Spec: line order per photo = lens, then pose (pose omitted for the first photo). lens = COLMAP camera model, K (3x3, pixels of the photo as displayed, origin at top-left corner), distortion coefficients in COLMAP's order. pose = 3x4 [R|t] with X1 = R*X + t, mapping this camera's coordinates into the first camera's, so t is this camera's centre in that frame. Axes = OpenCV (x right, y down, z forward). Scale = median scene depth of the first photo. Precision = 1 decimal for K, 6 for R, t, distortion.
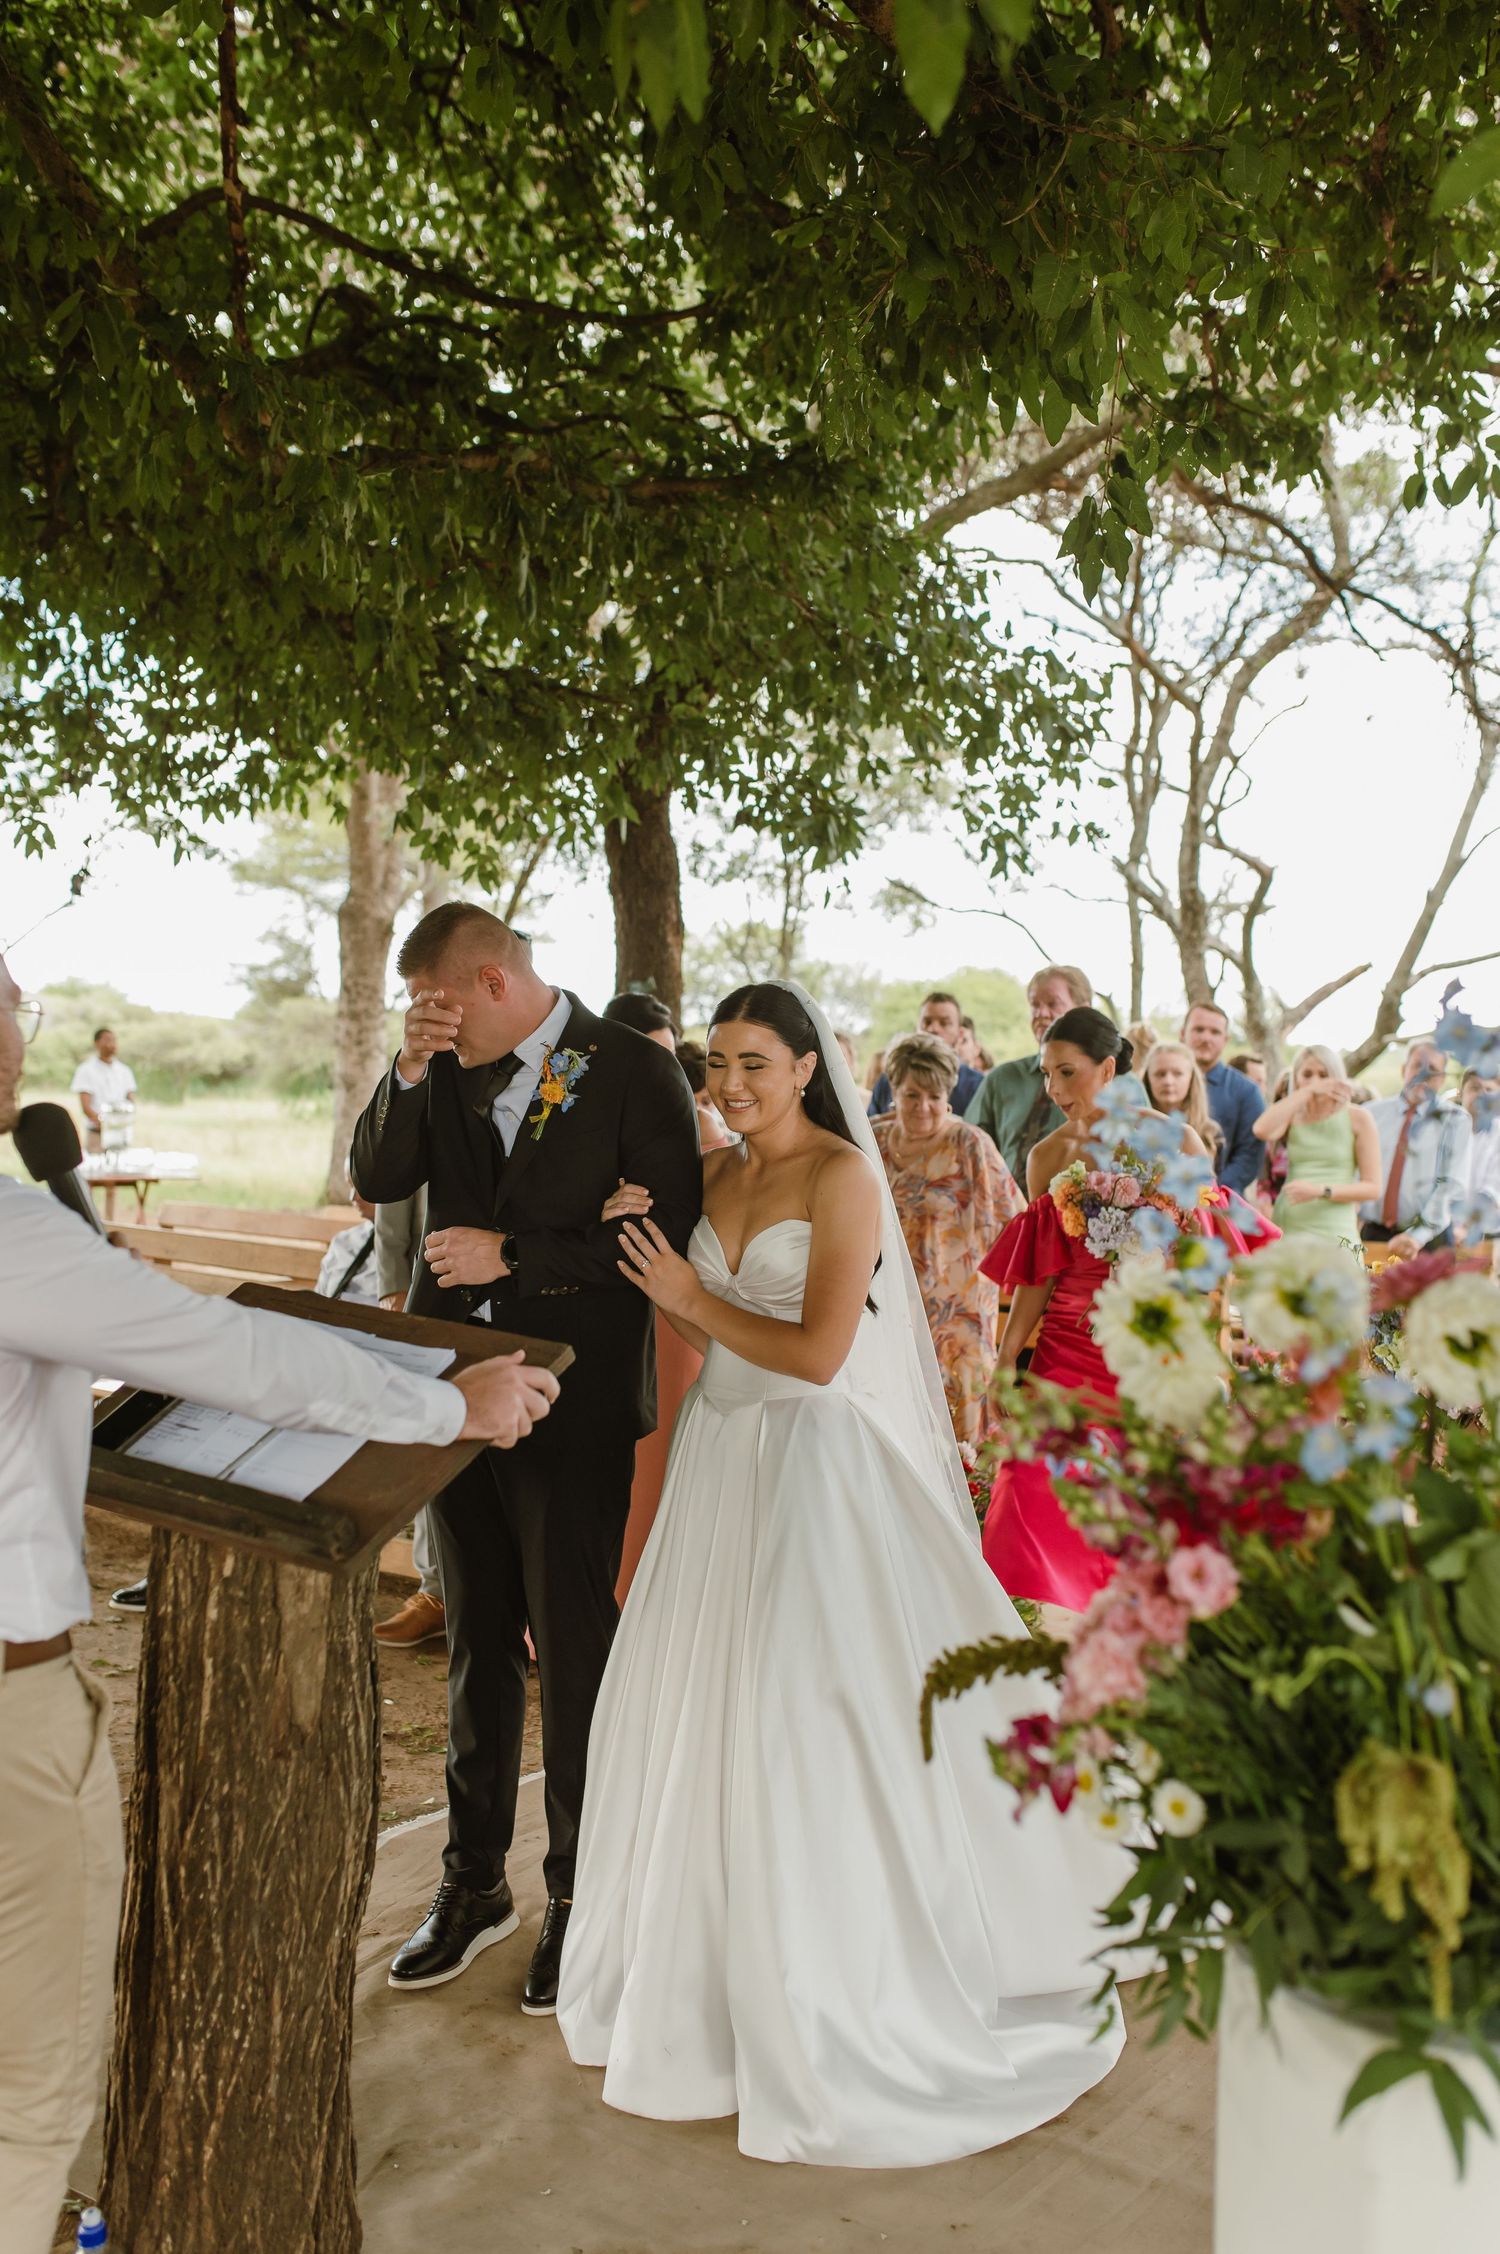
lens RADIAL K [[2145.4, 0, 777.5], [0, 2145.4, 1161.7], [0, 0, 1]] dist [0.041077, 0.000000]
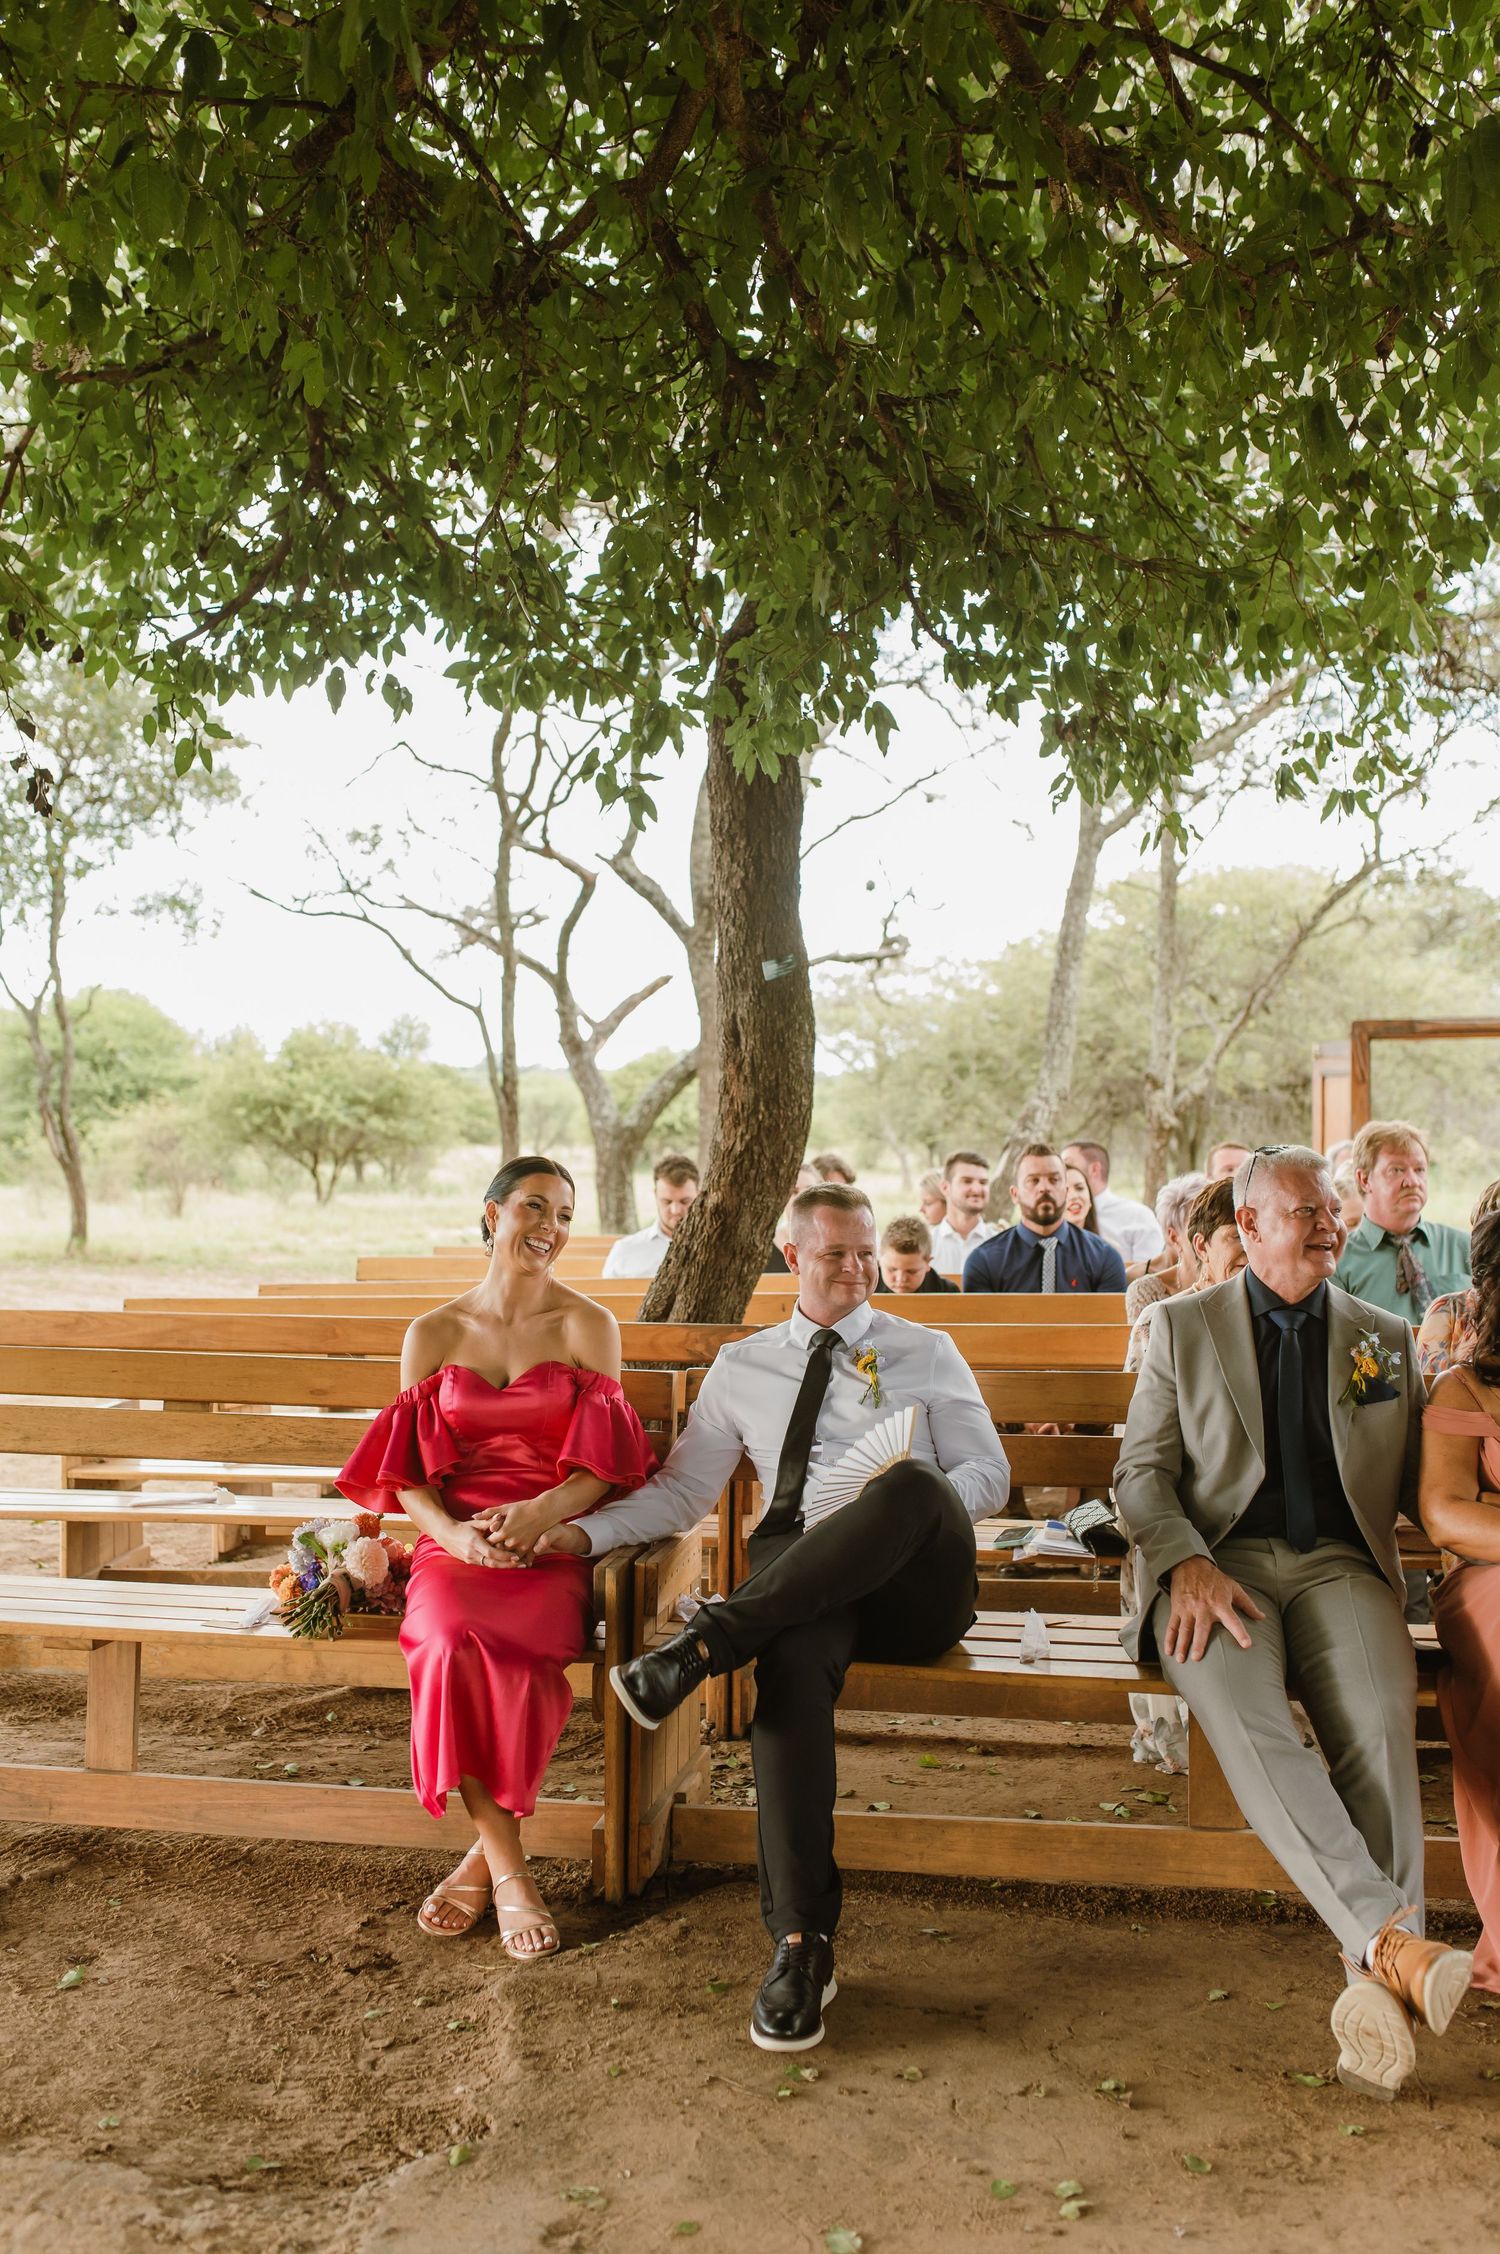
lens RADIAL K [[2145.4, 0, 761.5], [0, 2145.4, 1125.4], [0, 0, 1]] dist [0.041077, 0.000000]
pose [[0.904460, -0.030061, 0.425498, -0.409672], [0.041571, 0.998977, -0.017788, -0.016845], [-0.424528, 0.033777, 0.904784, 0.383546]]
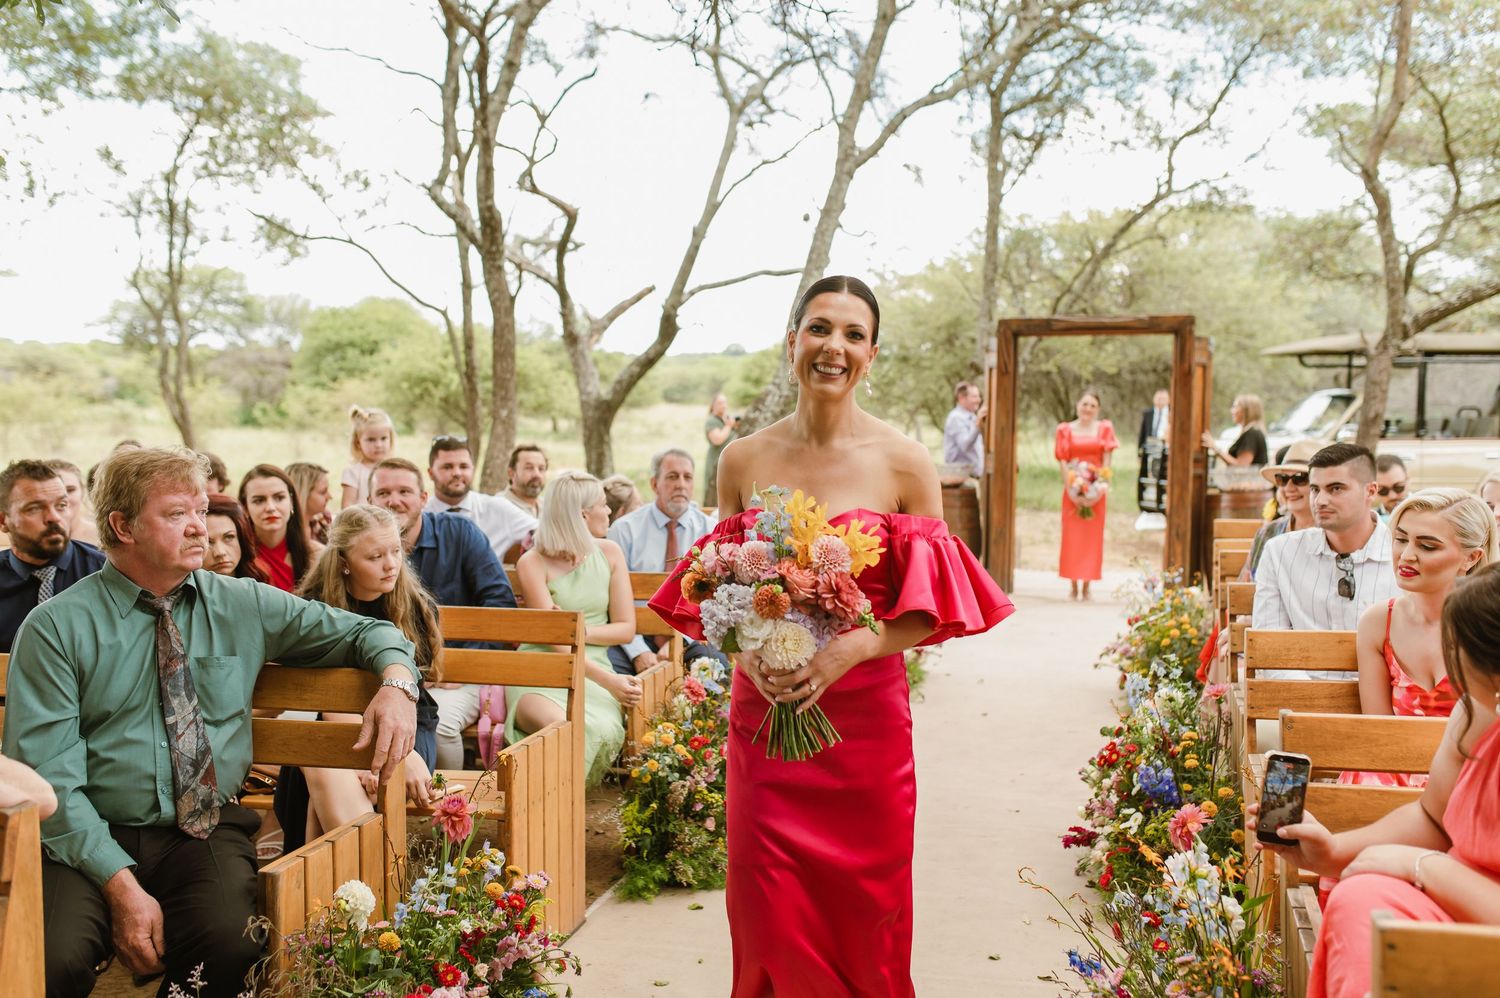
lens RADIAL K [[1427.7, 0, 739.6], [0, 1427.7, 503.1], [0, 0, 1]] dist [0.041077, 0.000000]
pose [[0.949173, -0.048654, 0.310972, 0.177669], [0.033179, 0.997942, 0.054864, -0.022464], [-0.313002, -0.041758, 0.948834, 0.564545]]
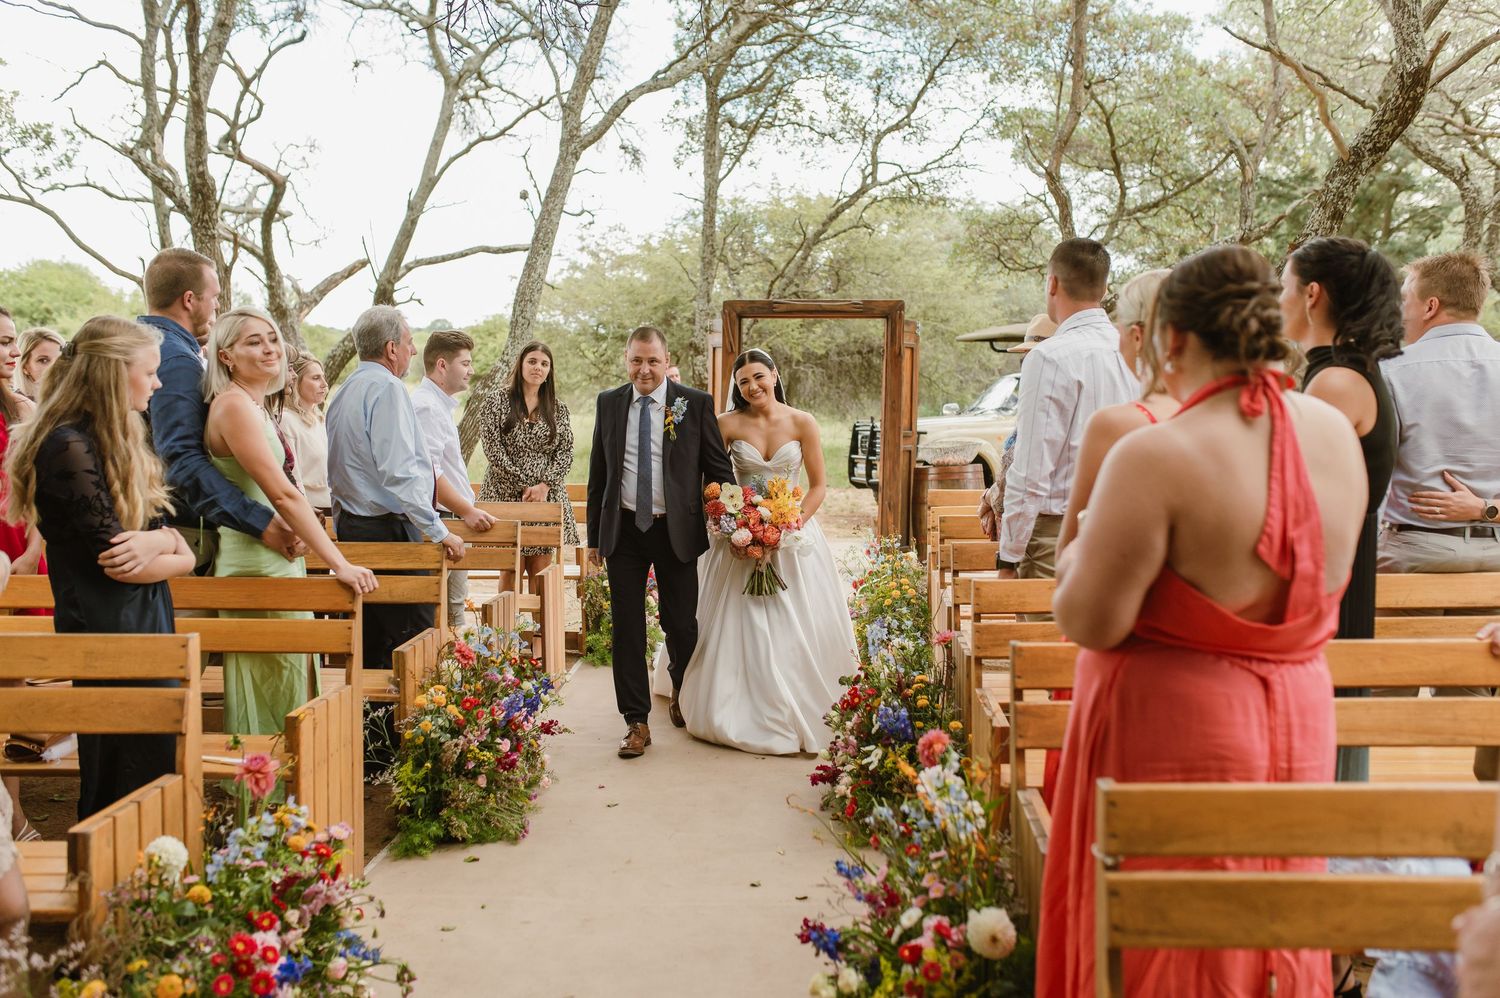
lens RADIAL K [[1427.7, 0, 744.4], [0, 1427.7, 488.1], [0, 0, 1]] dist [0.041077, 0.000000]
pose [[0.865559, -0.056842, 0.497570, 0.140186], [0.027790, 0.997459, 0.065605, -0.021425], [-0.500034, -0.042957, 0.864939, 0.538029]]
